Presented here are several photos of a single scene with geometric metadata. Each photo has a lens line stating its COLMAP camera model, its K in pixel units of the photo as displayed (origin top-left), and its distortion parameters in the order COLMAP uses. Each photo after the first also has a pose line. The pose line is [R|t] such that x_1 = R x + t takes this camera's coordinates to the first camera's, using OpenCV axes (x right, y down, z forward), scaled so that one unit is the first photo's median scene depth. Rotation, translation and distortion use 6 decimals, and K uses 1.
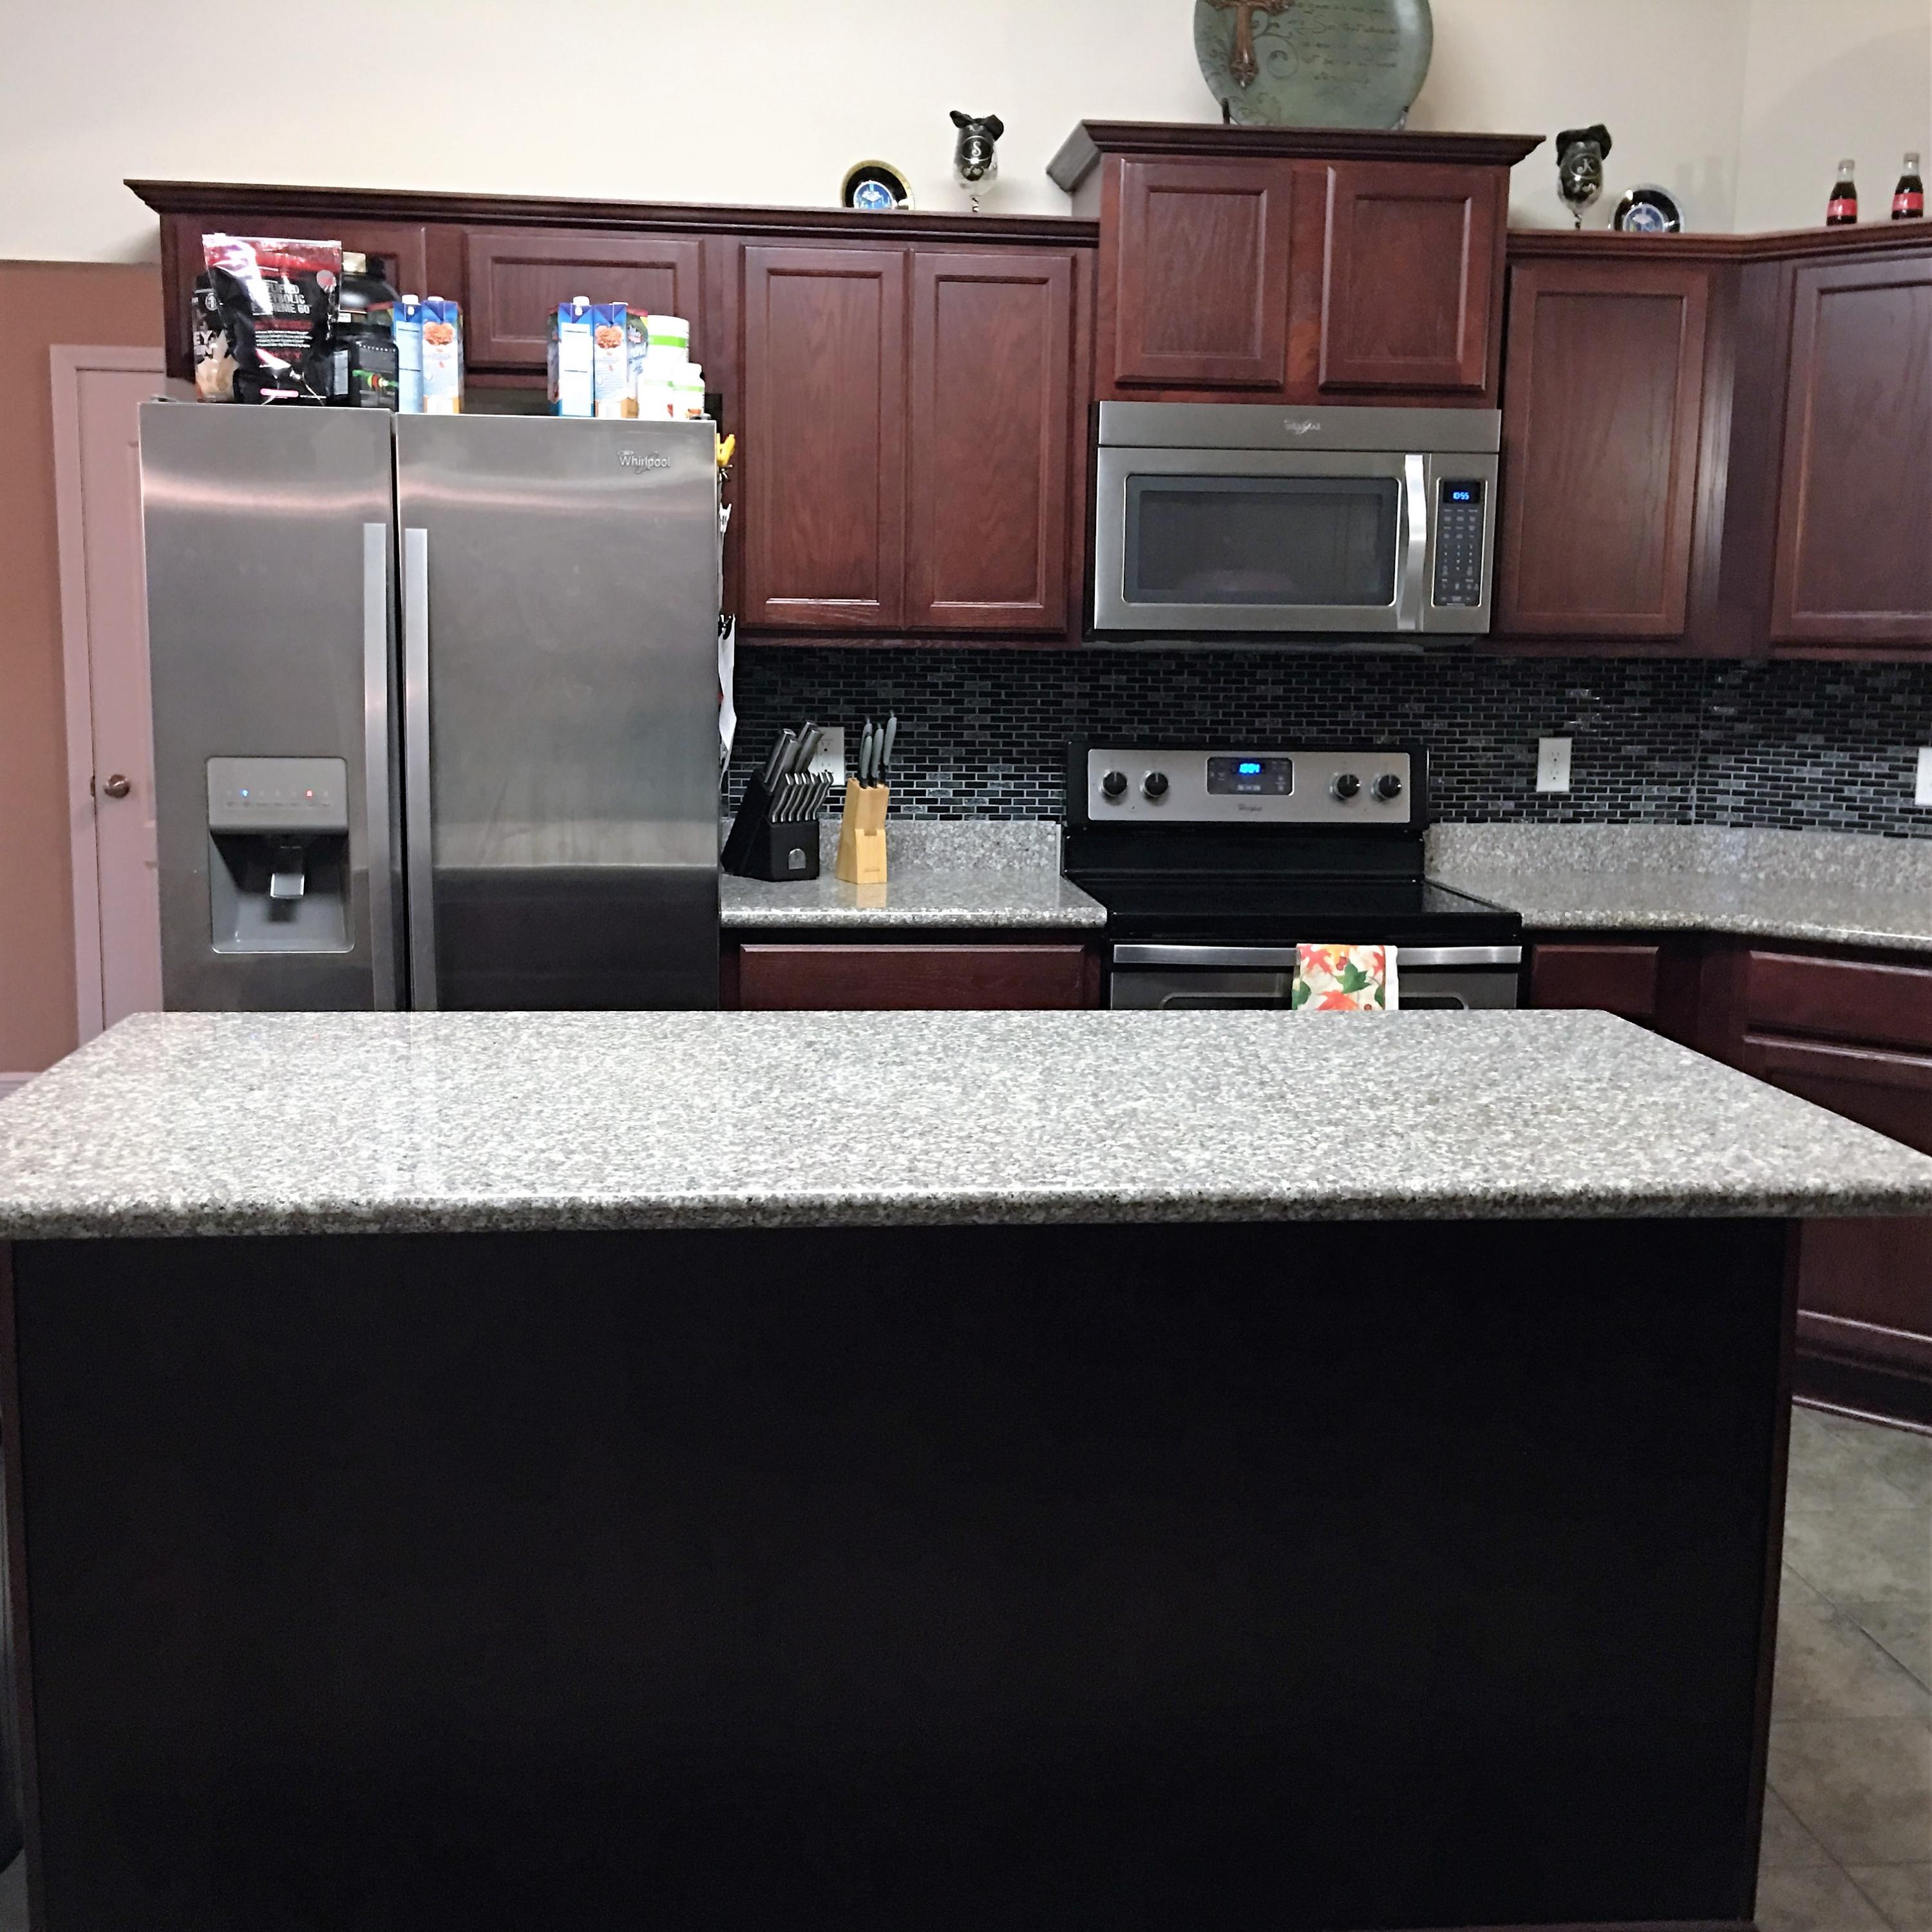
lens RADIAL K [[2159.9, 0, 955.8], [0, 2159.9, 944.1], [0, 0, 1]] dist [0.053804, -0.007790]
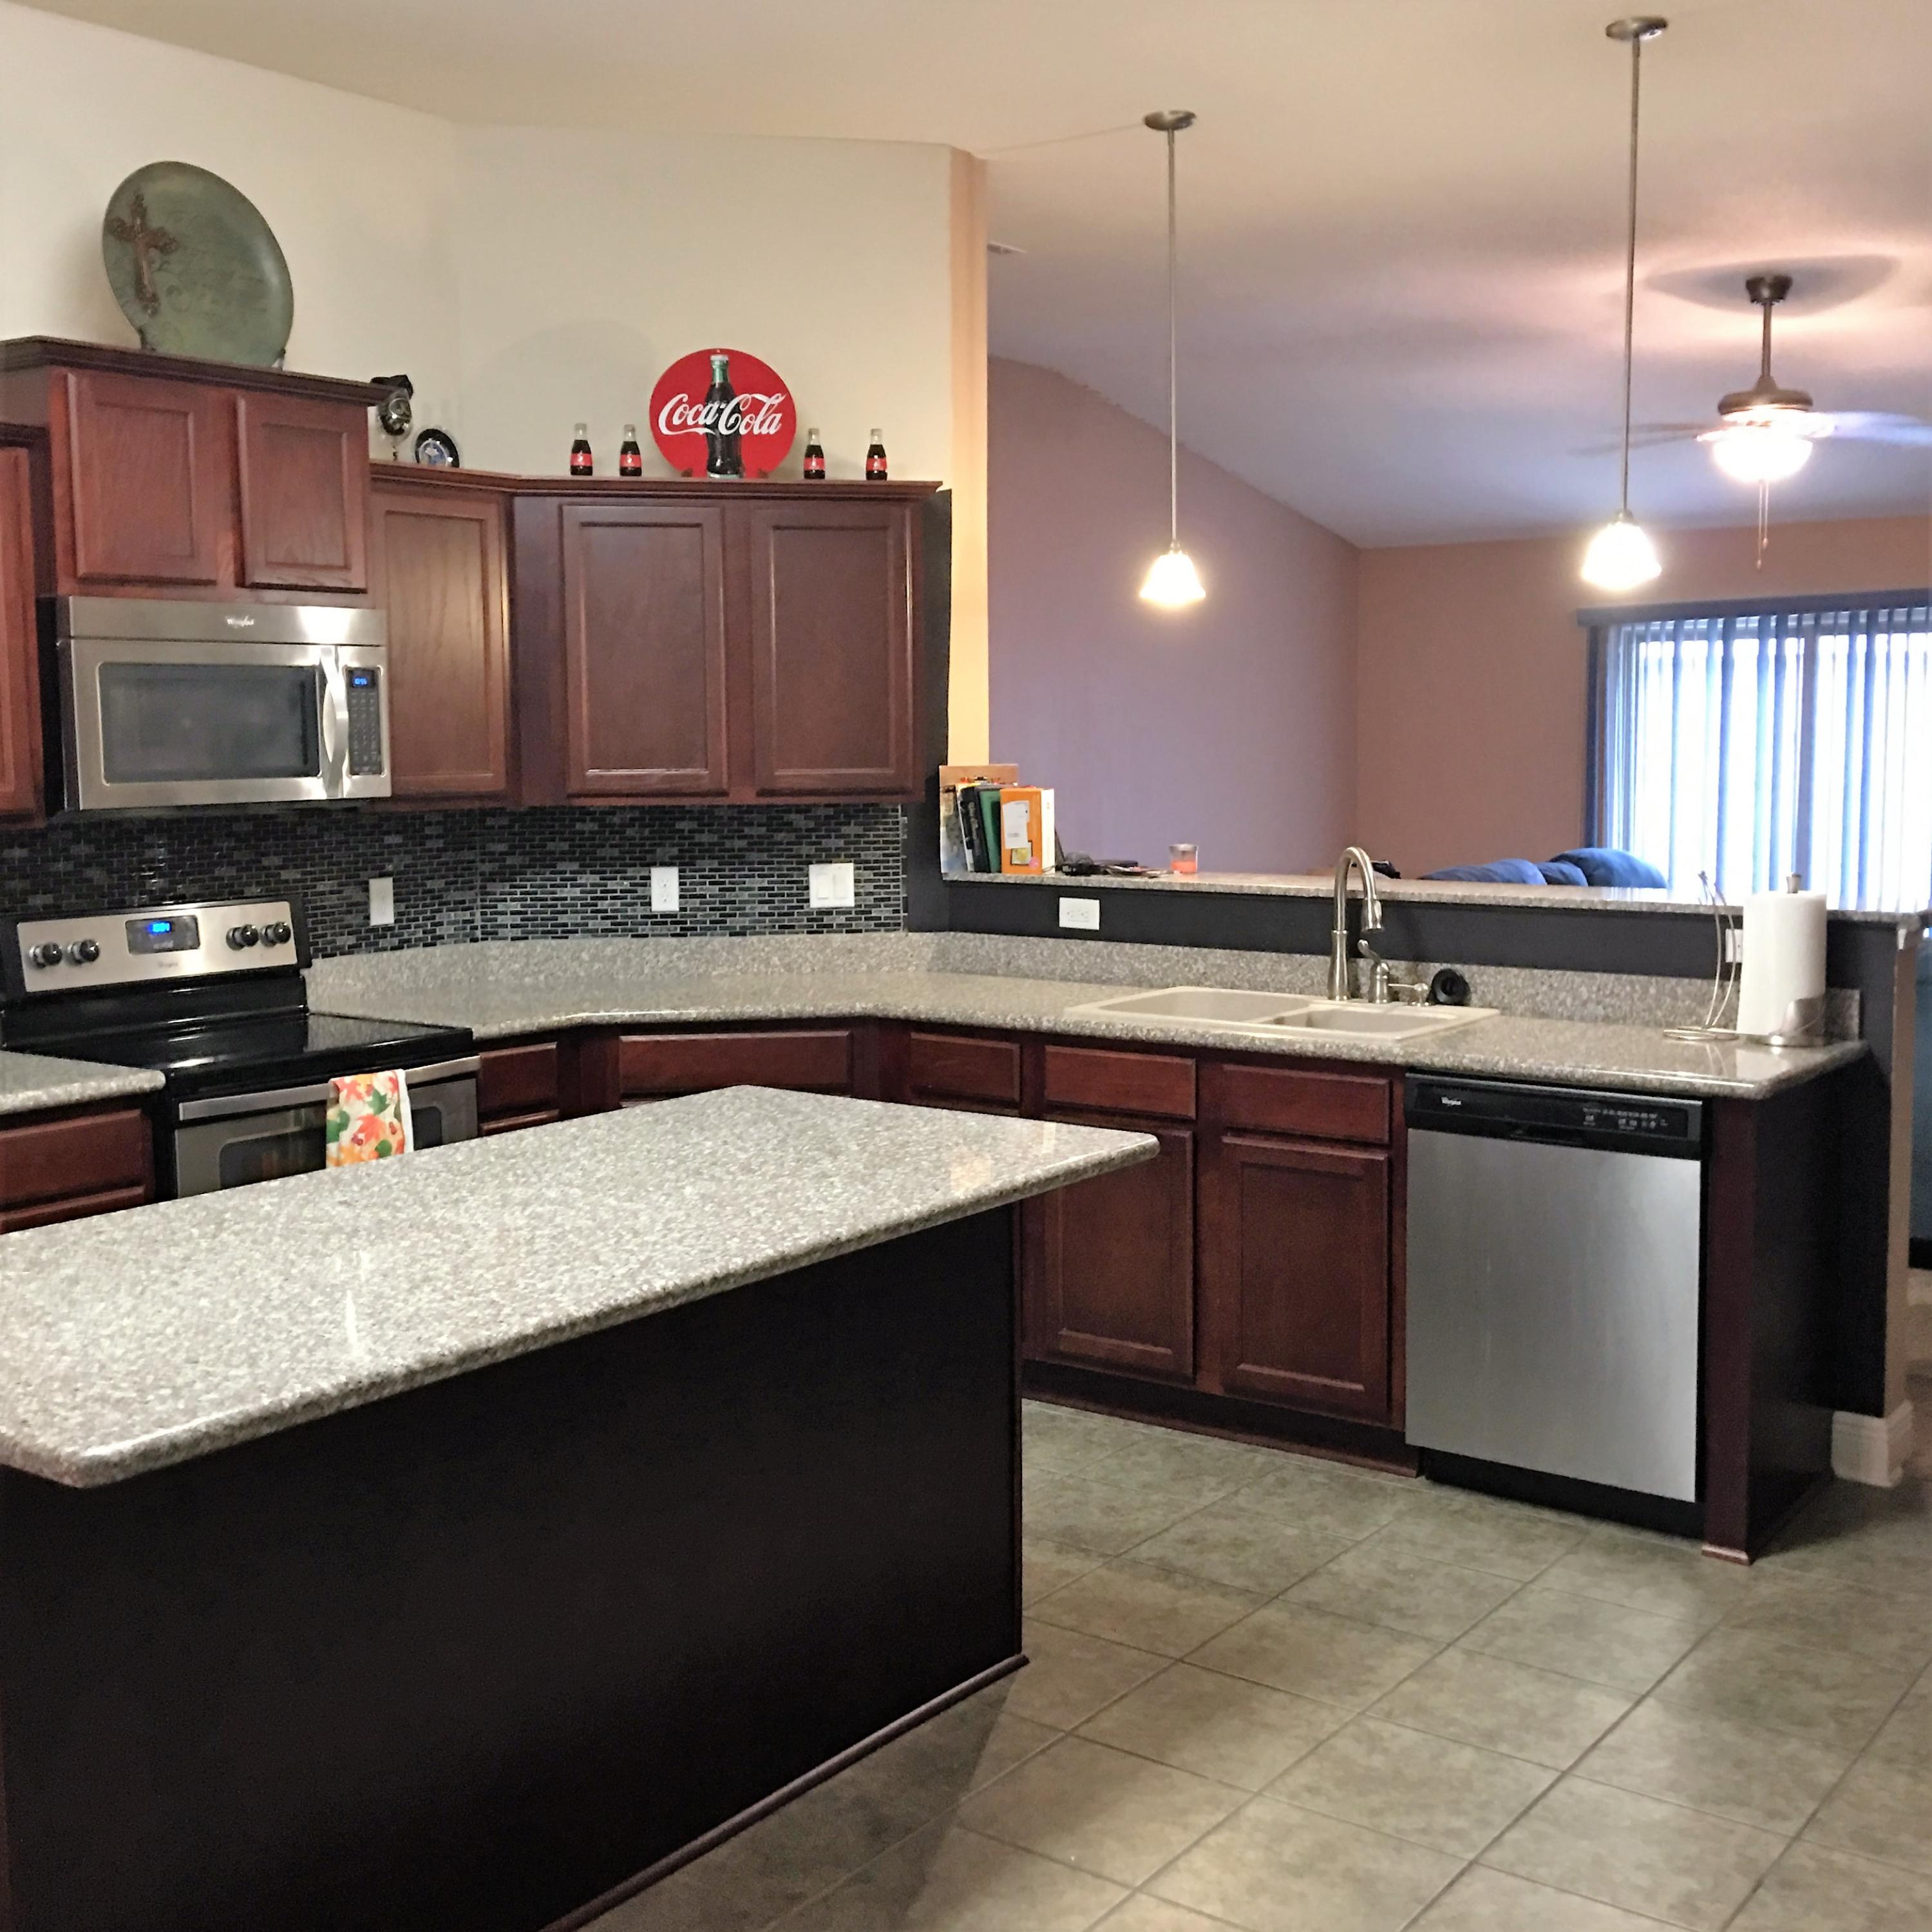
lens RADIAL K [[2266.3, 0, 968.1], [0, 2266.3, 941.6], [0, 0, 1]] dist [0.048603, -0.007334]
pose [[0.665718, -0.093353, 0.740341, -0.427805], [0.124228, 0.992163, 0.013400, -0.039684], [-0.735790, 0.083050, 0.672098, -0.046799]]
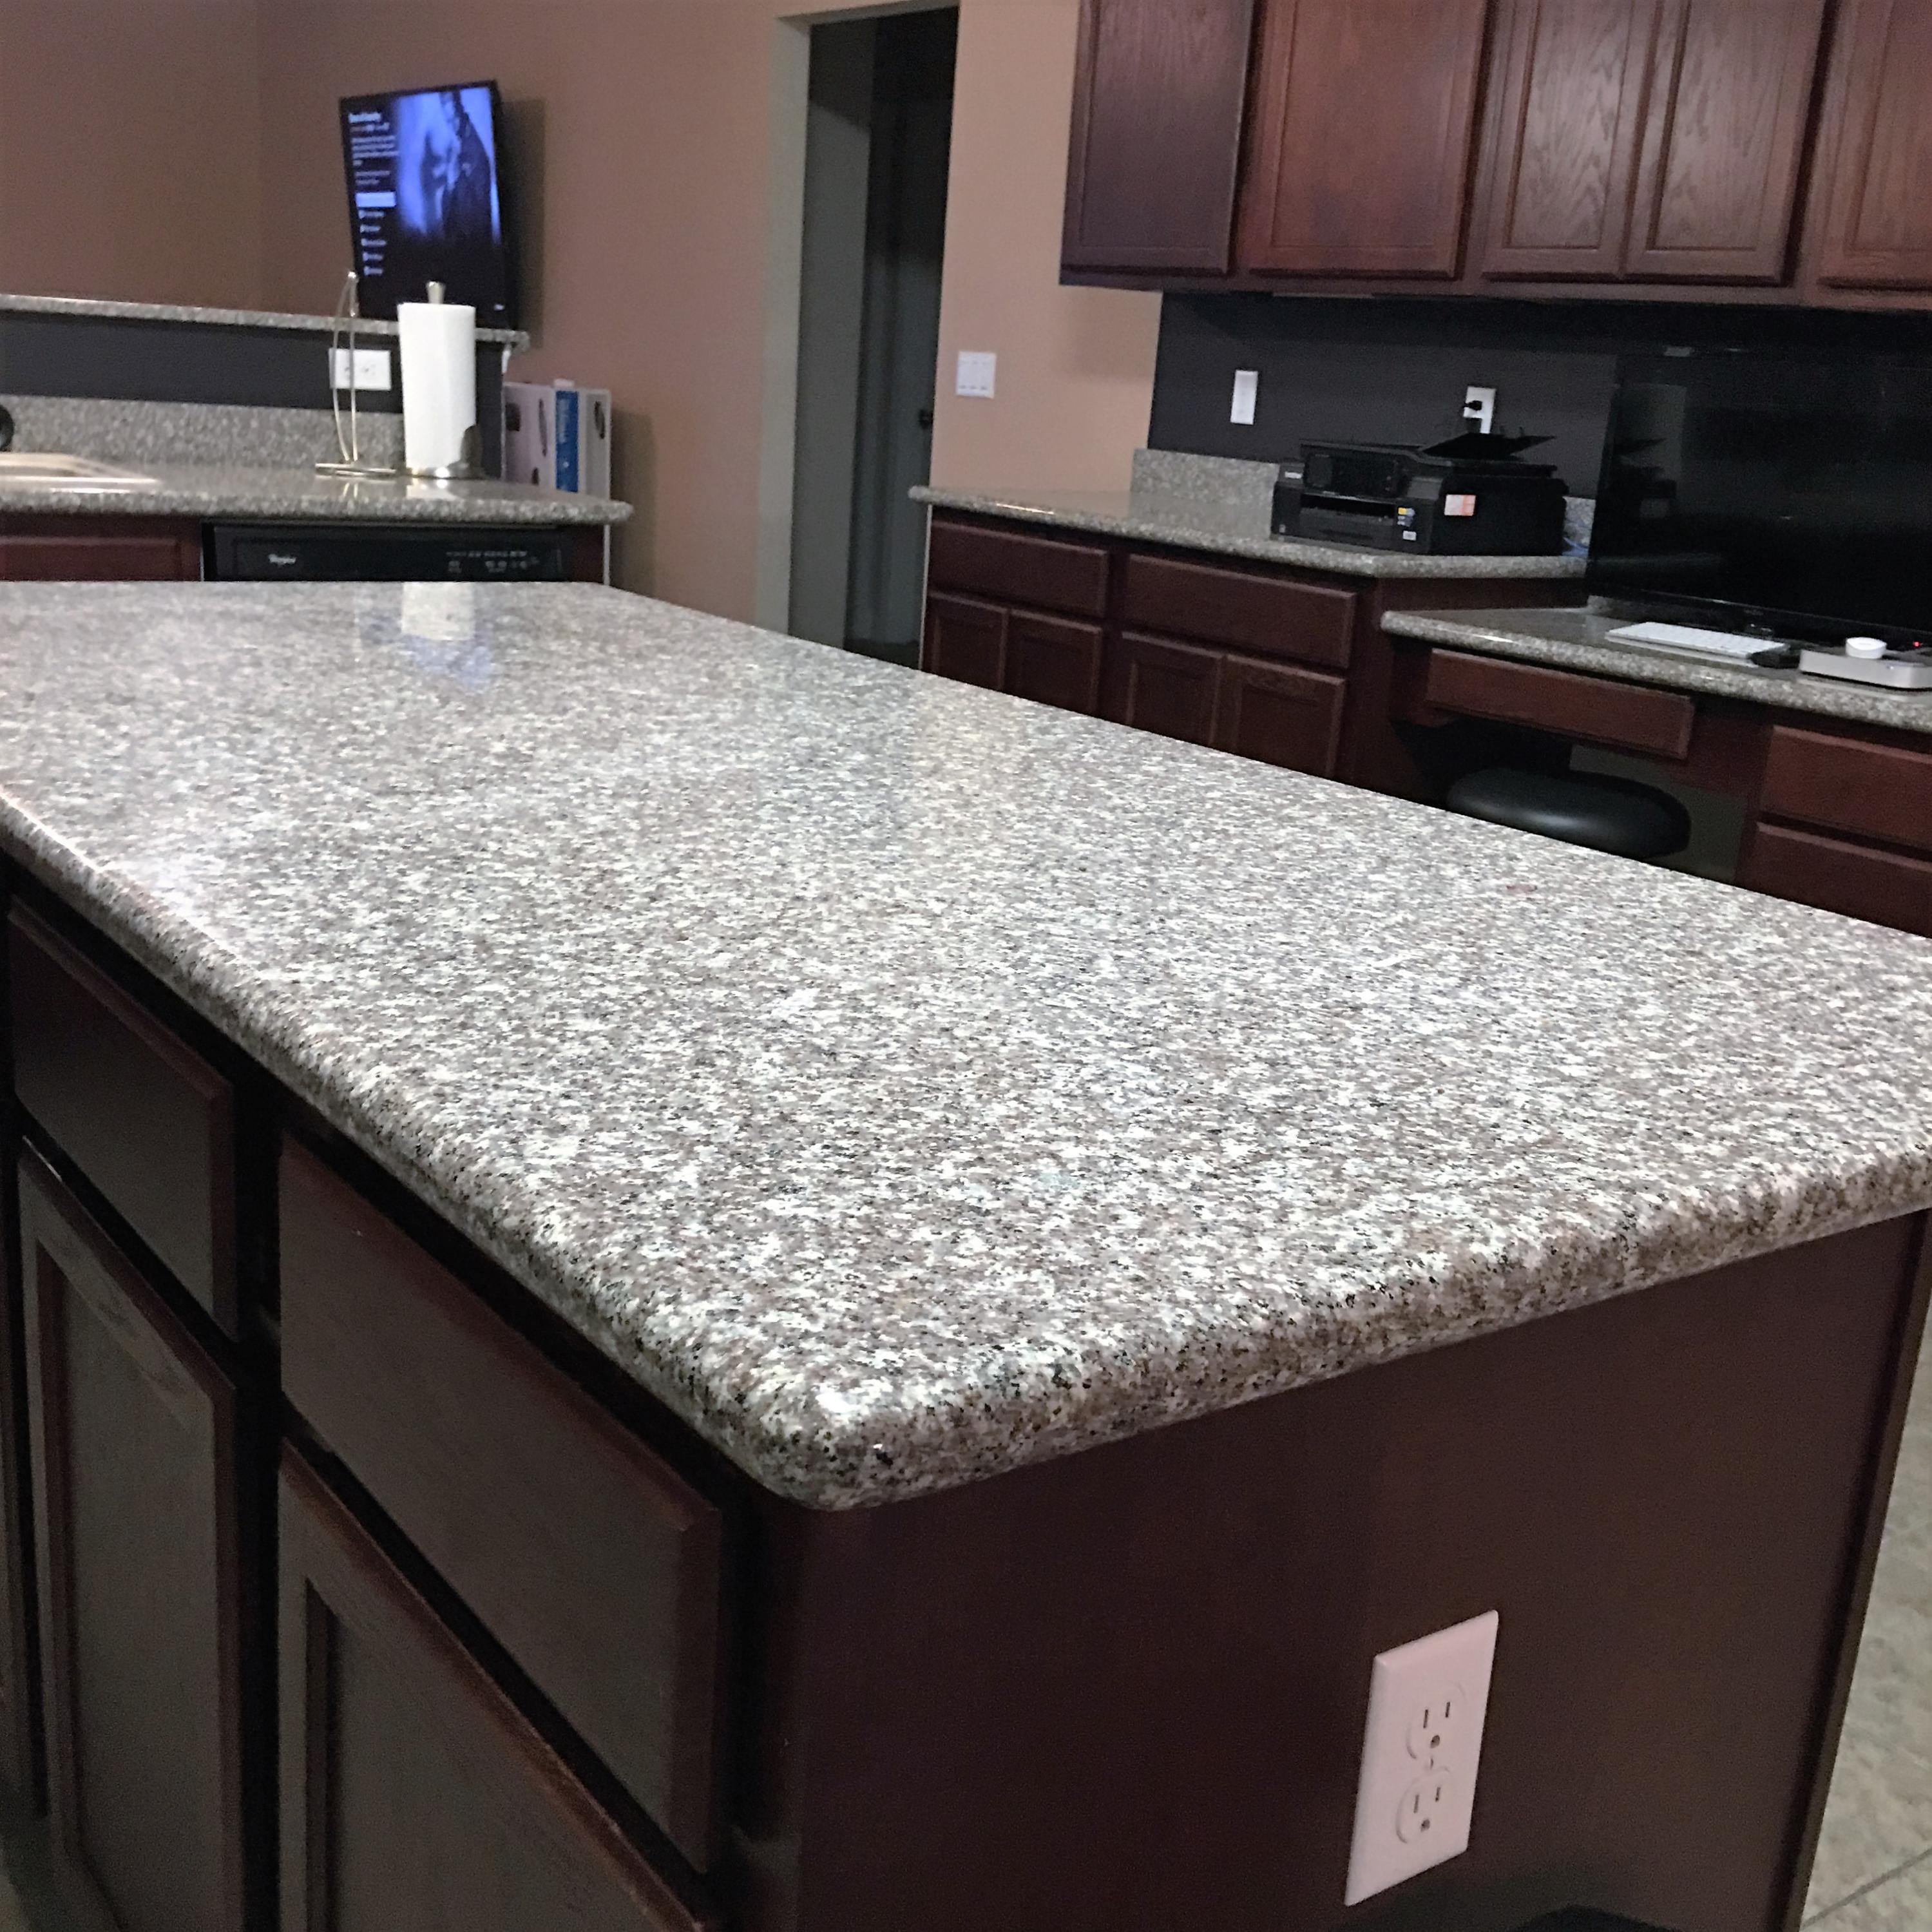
lens RADIAL K [[2208.1, 0, 941.0], [0, 2208.1, 969.7], [0, 0, 1]] dist [0.051368, -0.034353]
pose [[-0.498207, -0.280343, 0.820486, -0.338751], [0.049288, 0.935600, 0.349604, -0.055103], [-0.865656, 0.214615, -0.452305, 0.663007]]
